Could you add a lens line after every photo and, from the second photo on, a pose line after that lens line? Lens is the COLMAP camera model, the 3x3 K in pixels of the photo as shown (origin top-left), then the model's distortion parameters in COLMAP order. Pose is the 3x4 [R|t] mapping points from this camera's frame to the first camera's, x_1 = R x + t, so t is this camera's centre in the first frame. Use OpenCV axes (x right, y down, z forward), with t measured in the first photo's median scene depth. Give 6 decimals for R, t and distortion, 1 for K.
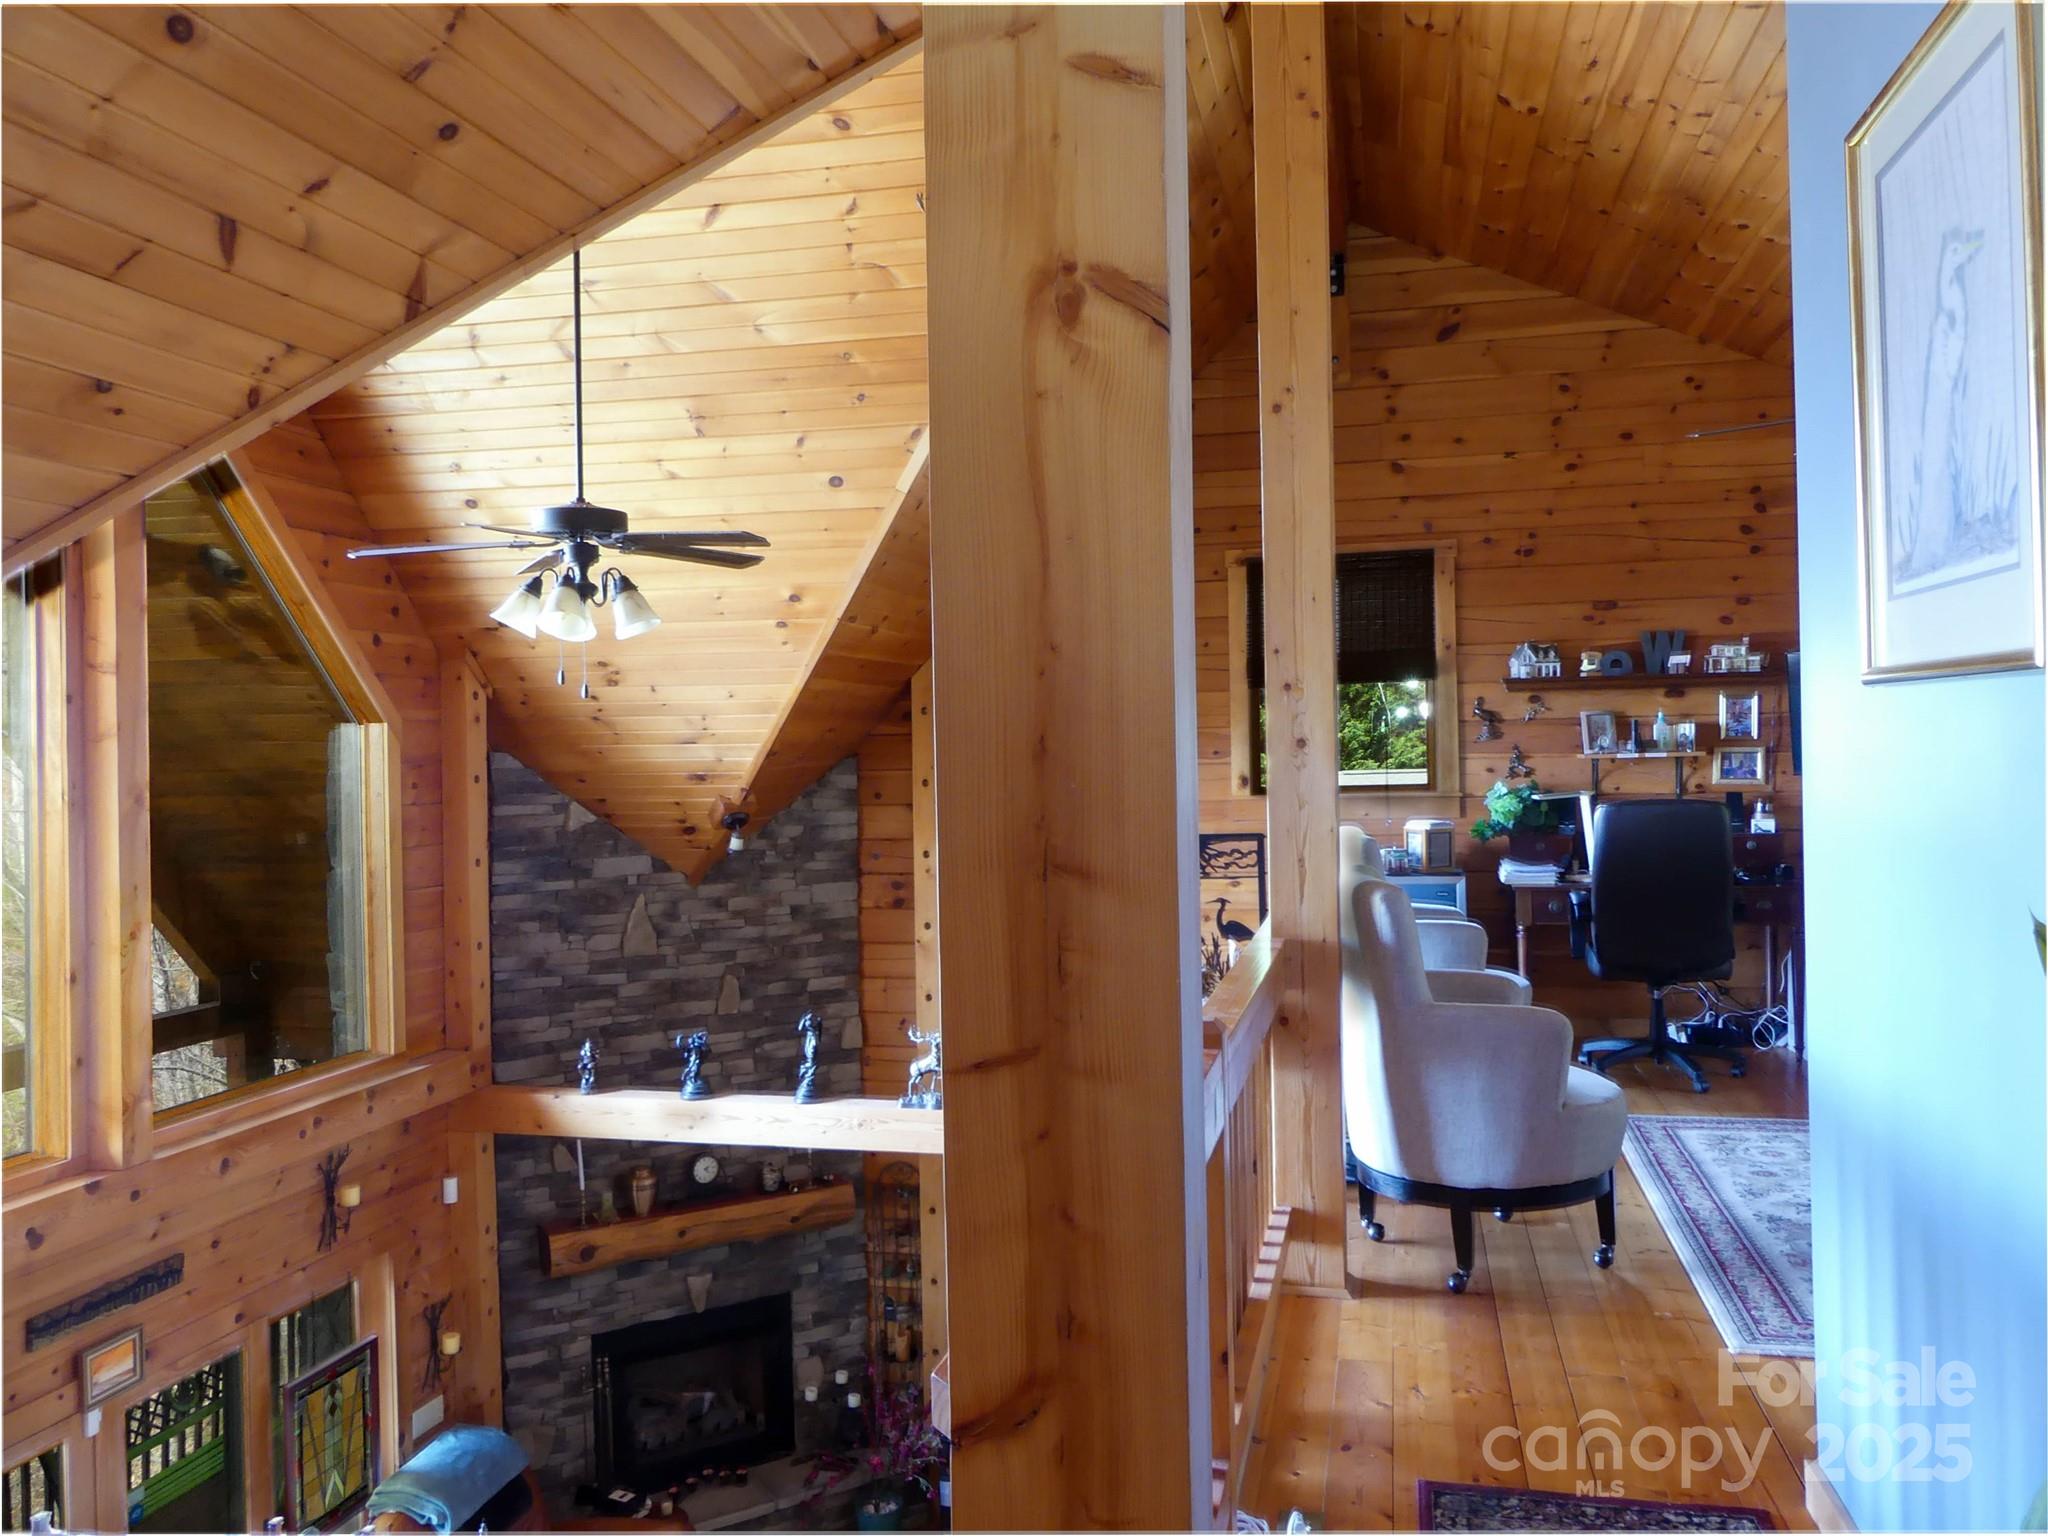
lens RADIAL K [[1537.4, 0, 1016.1], [0, 1537.4, 789.2], [0, 0, 1]] dist [-0.029277, 0.032395]
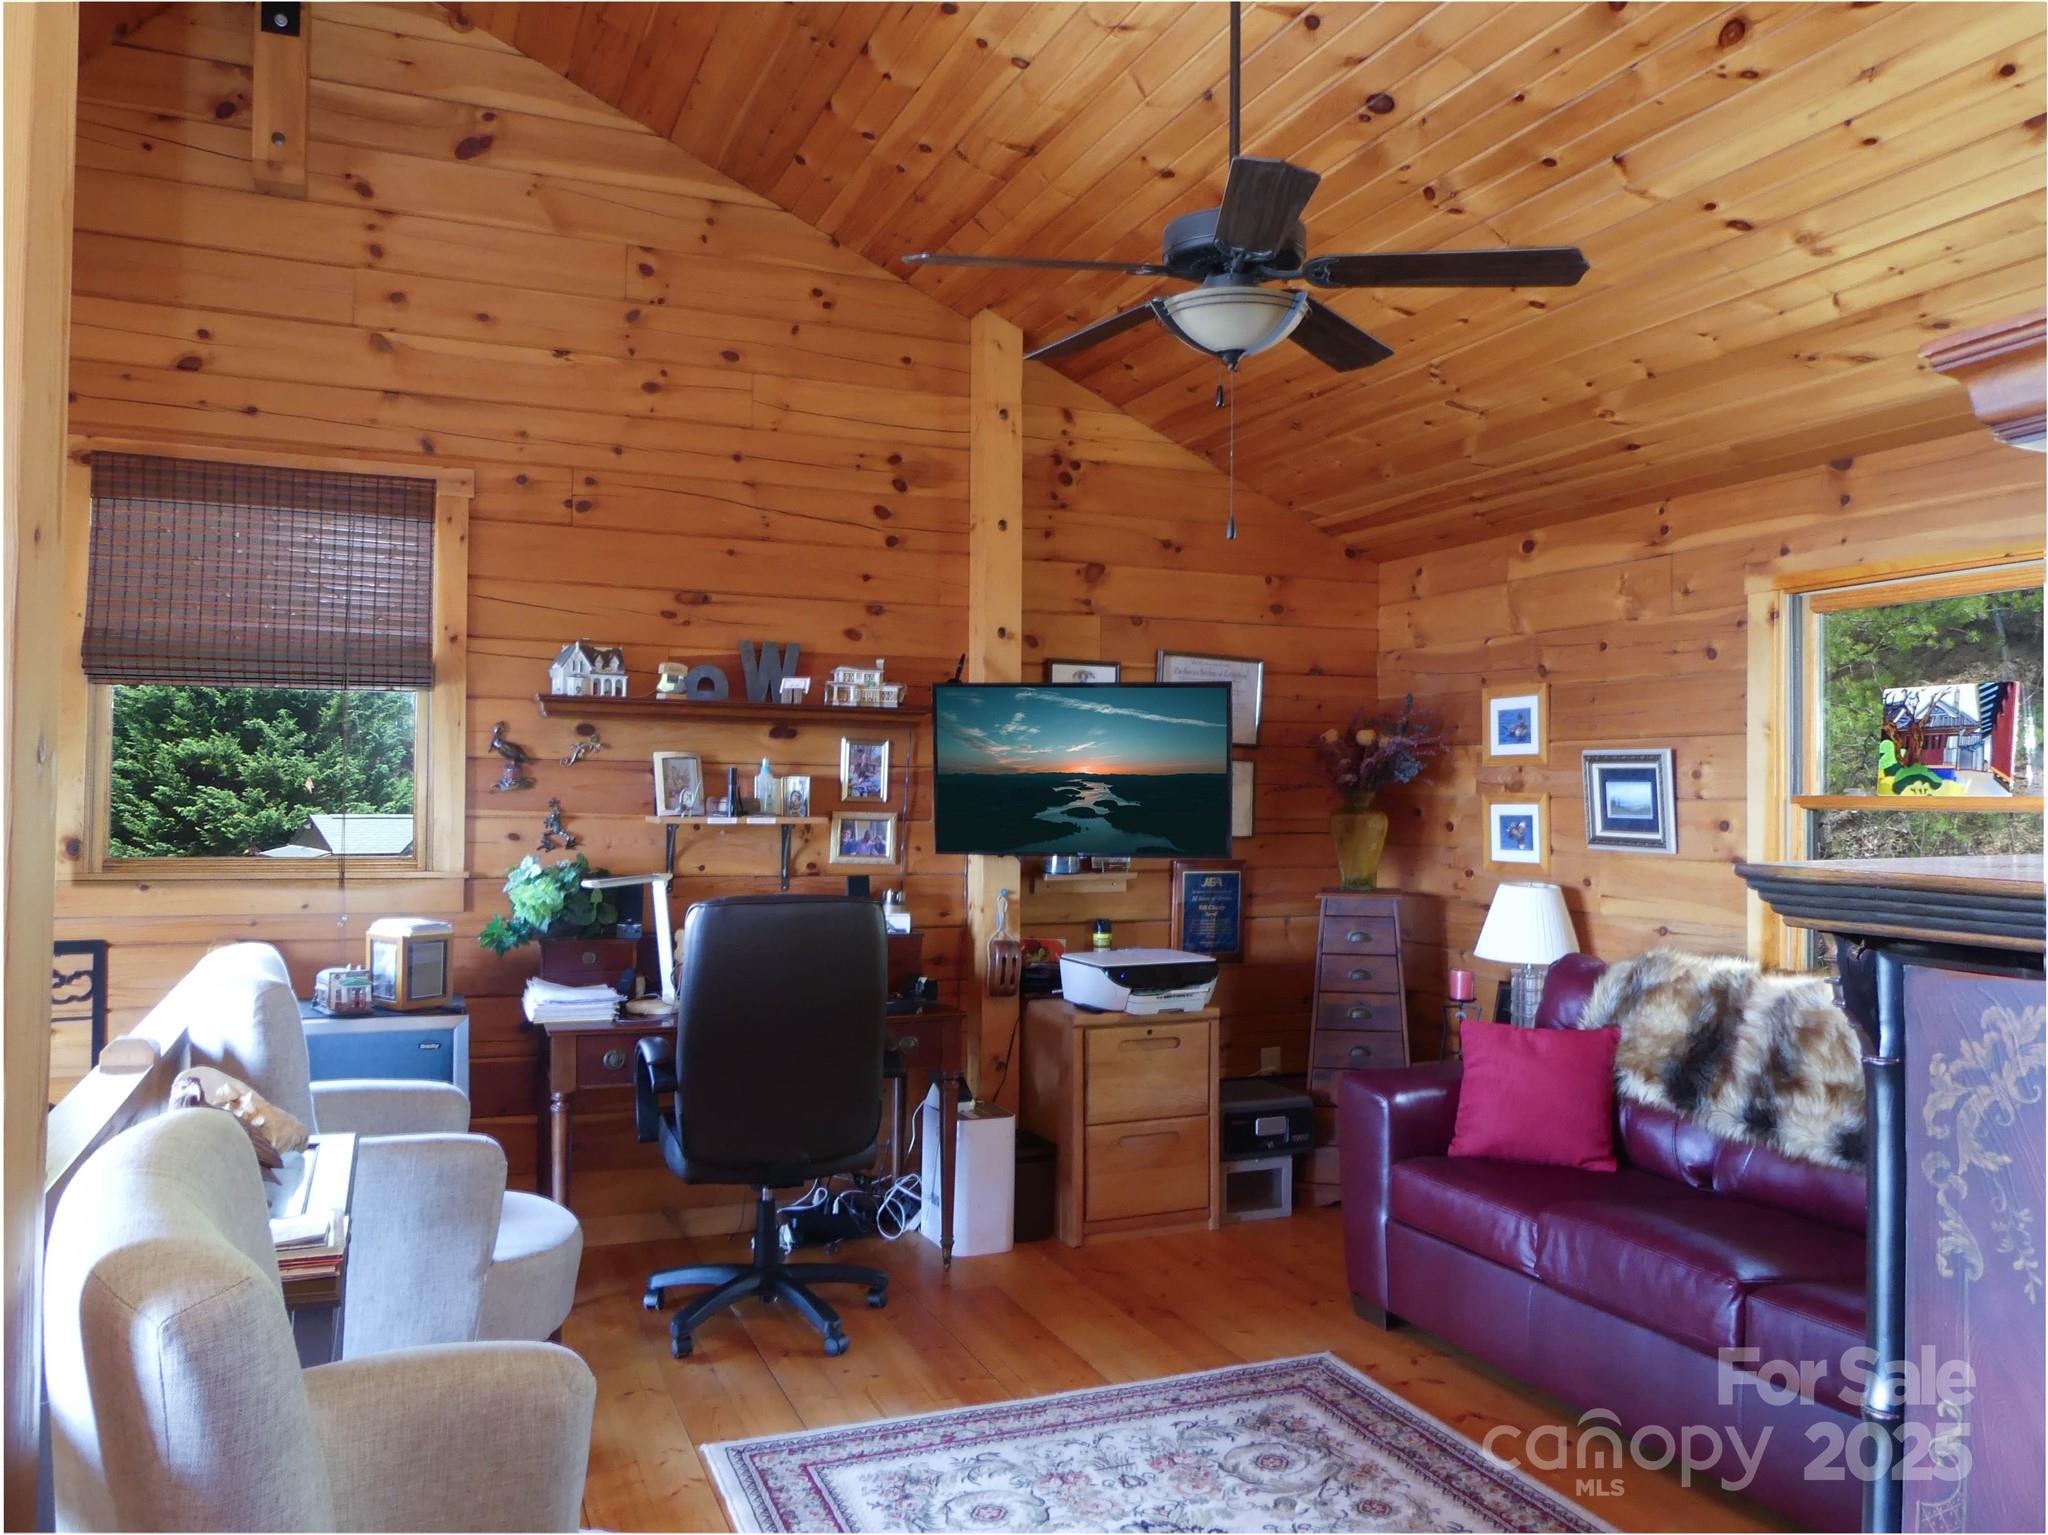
lens RADIAL K [[1537.4, 0, 1020.6], [0, 1537.4, 774.7], [0, 0, 1]] dist [-0.029277, 0.032395]
pose [[0.808604, 0.041136, 0.586914, 0.107727], [-0.018507, 0.998838, -0.044510, -0.014373], [-0.588062, 0.025129, 0.808425, 0.372382]]
